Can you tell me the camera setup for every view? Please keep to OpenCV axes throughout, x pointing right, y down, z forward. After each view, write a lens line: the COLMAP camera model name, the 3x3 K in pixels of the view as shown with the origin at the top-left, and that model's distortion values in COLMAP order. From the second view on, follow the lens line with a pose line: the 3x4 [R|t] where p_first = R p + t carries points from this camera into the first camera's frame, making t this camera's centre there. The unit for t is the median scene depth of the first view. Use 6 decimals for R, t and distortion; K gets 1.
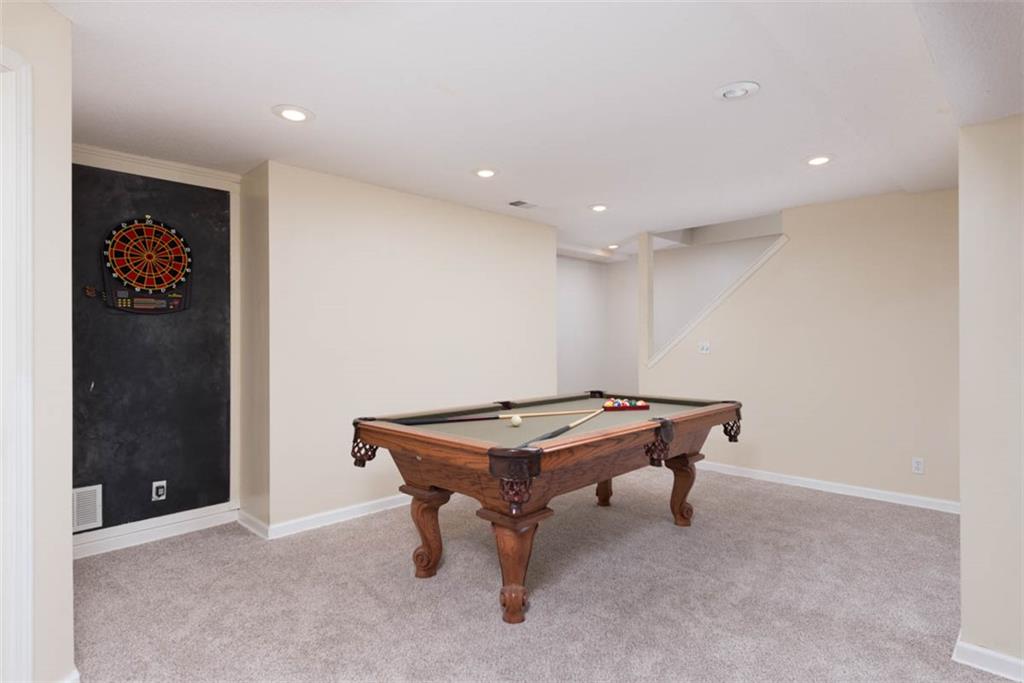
lens RADIAL K [[562.3, 0, 522.0], [0, 562.3, 338.1], [0, 0, 1]] dist [0.015341, -0.003407]
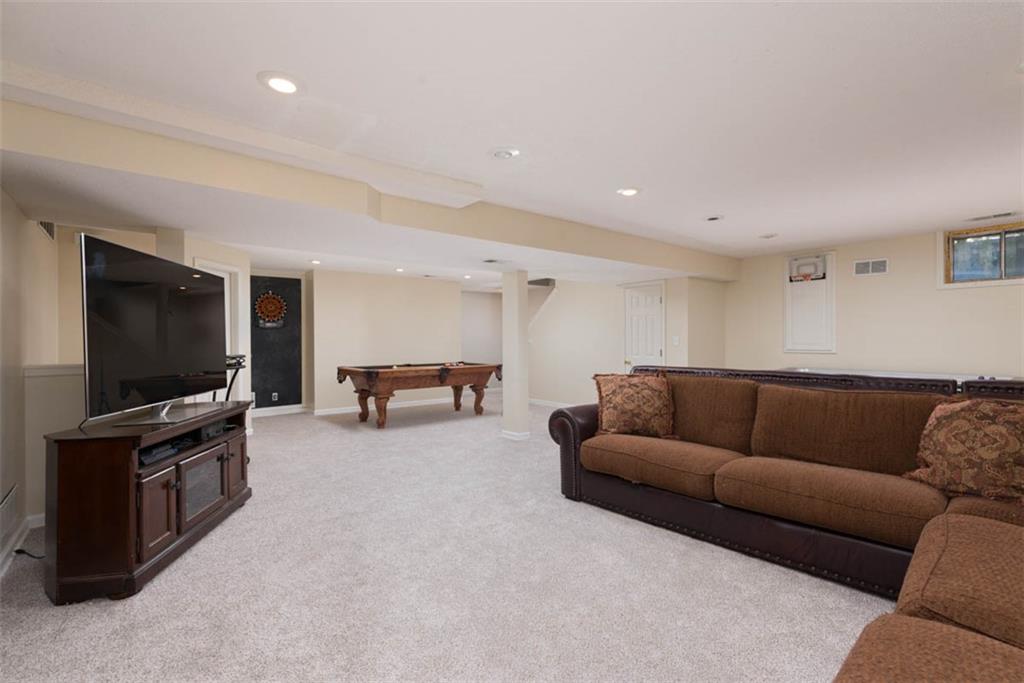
lens RADIAL K [[460.0, 0, 513.0], [0, 460.0, 341.1], [0, 0, 1]] dist [0.002022, 0.000069]
pose [[0.995284, -0.001079, -0.096997, 0.772880], [0.001725, 0.999977, 0.006571, 0.001402], [0.096988, -0.006707, 0.995263, -1.179847]]
